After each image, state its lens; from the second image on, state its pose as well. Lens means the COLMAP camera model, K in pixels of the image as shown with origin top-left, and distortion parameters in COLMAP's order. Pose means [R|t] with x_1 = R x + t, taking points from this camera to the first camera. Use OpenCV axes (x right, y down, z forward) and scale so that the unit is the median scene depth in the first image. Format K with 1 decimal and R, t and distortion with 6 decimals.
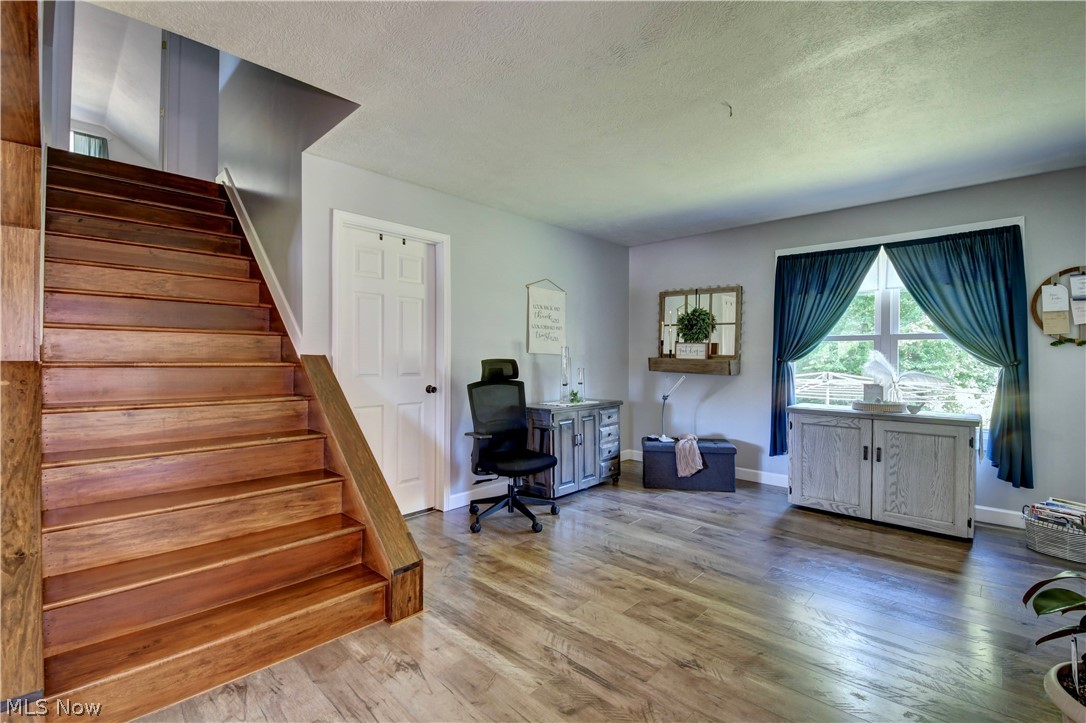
lens RADIAL K [[474.8, 0, 540.7], [0, 474.8, 359.1], [0, 0, 1]] dist [0.002533, -0.013278]
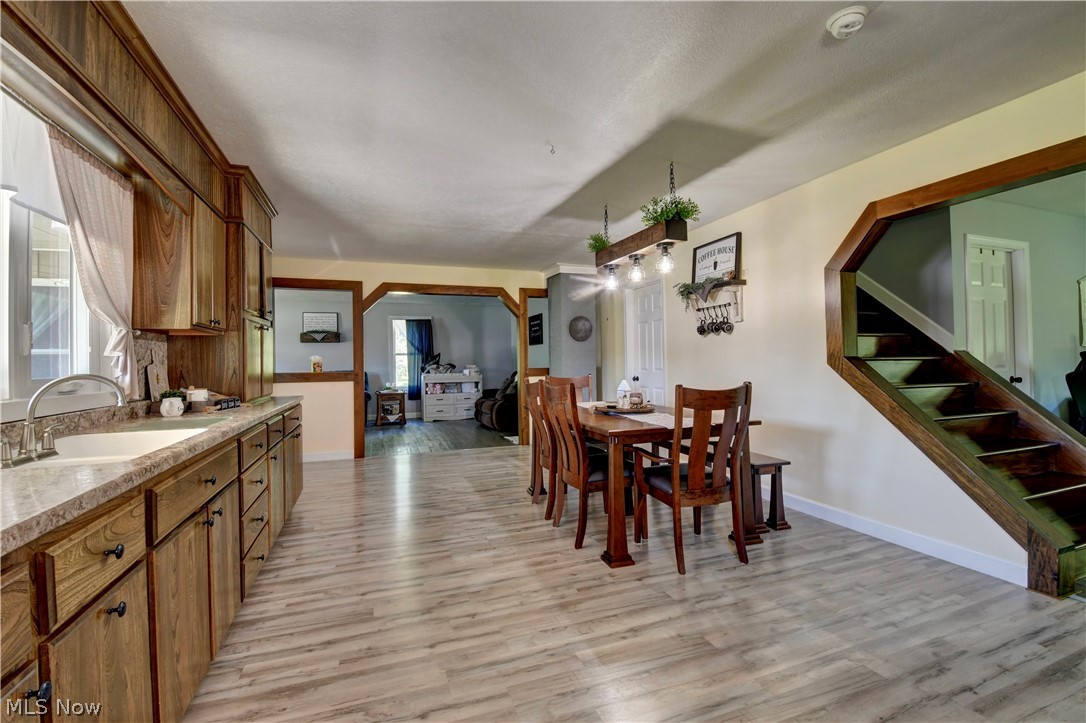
lens RADIAL K [[474.8, 0, 546.5], [0, 474.8, 360.9], [0, 0, 1]] dist [0.002533, -0.013278]
pose [[0.899494, -0.016193, -0.436633, -1.066615], [0.016838, 0.999855, -0.002393, 0.002925], [0.436609, -0.005200, 0.899636, -0.703794]]
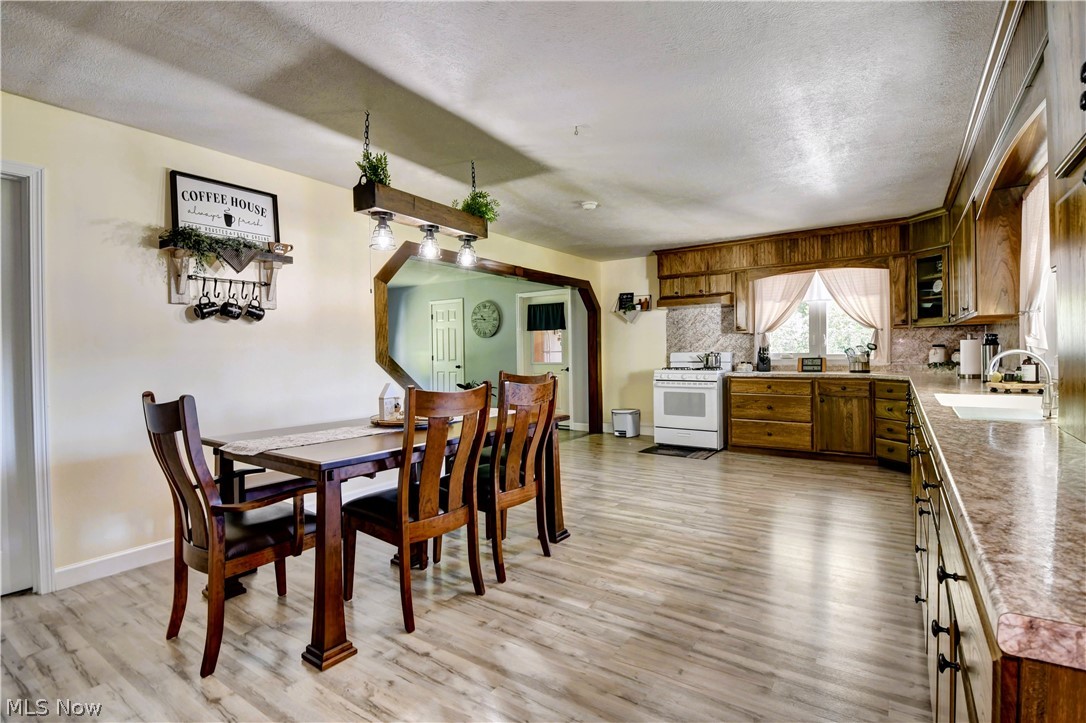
lens RADIAL K [[516.9, 0, 540.5], [0, 516.9, 358.1], [0, 0, 1]] dist [-0.002839, -0.010658]
pose [[-0.164069, -0.010631, 0.986392, -2.657219], [0.016114, 0.999780, 0.013455, -0.000393], [-0.986317, 0.018102, -0.163861, 0.577021]]
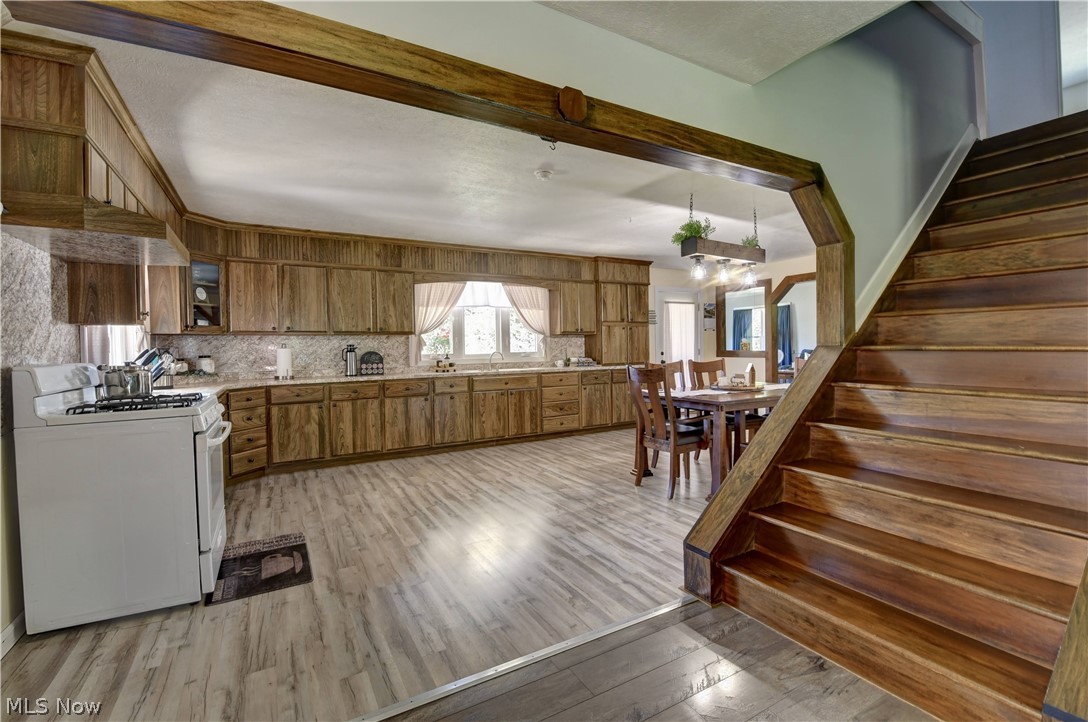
lens RADIAL K [[475.7, 0, 548.4], [0, 475.7, 358.9], [0, 0, 1]] dist [0.002533, -0.013278]
pose [[-0.274571, 0.025387, -0.961232, 0.338242], [0.014593, 0.999646, 0.022233, 0.000003], [0.961456, -0.007923, -0.274844, 0.493876]]
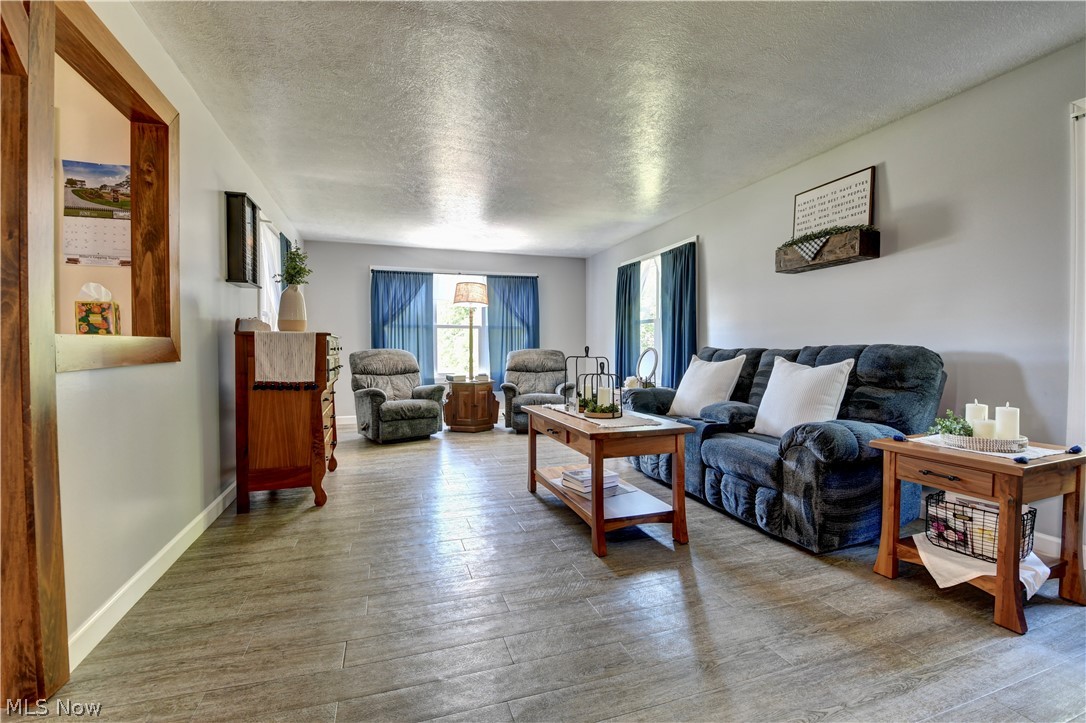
lens RADIAL K [[474.8, 0, 547.4], [0, 474.8, 360.1], [0, 0, 1]] dist [0.002533, -0.013278]
pose [[-0.452410, 0.019421, -0.891598, -2.752872], [-0.001747, 0.999742, 0.022663, 0.050222], [0.891808, 0.011811, -0.452259, 1.818566]]
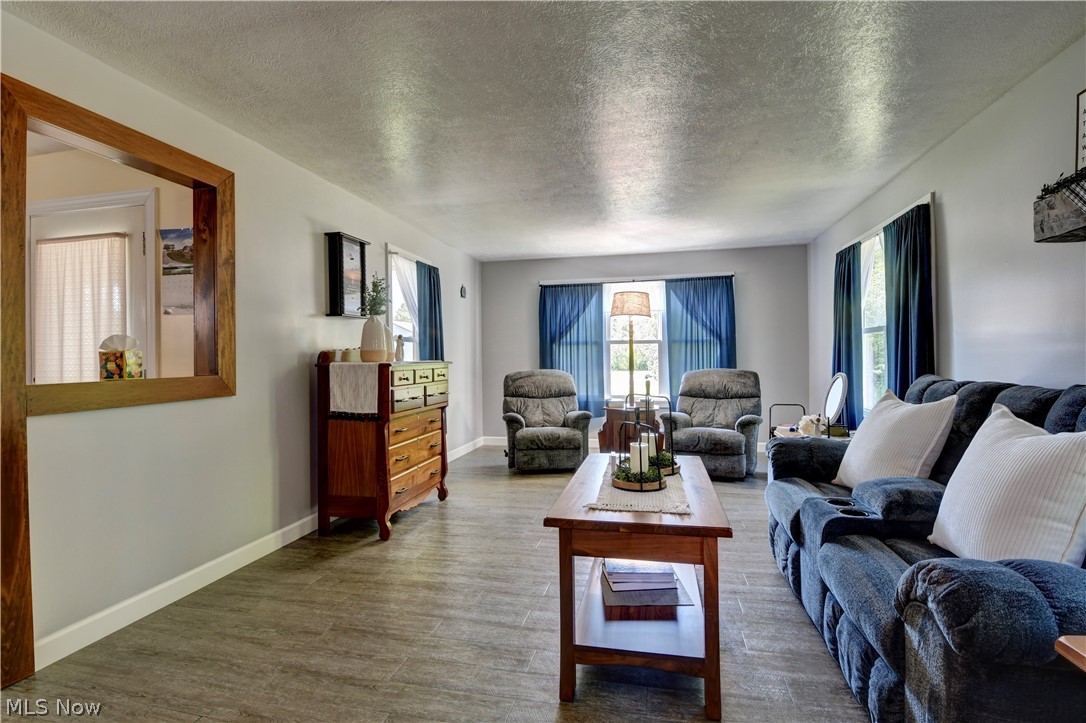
lens RADIAL K [[516.9, 0, 549.7], [0, 516.9, 358.1], [0, 0, 1]] dist [-0.002839, -0.010658]
pose [[-0.847316, 0.006173, -0.531053, -3.246841], [0.007343, 0.999973, -0.000093, -0.002000], [0.531038, -0.003978, -0.847339, 2.074389]]
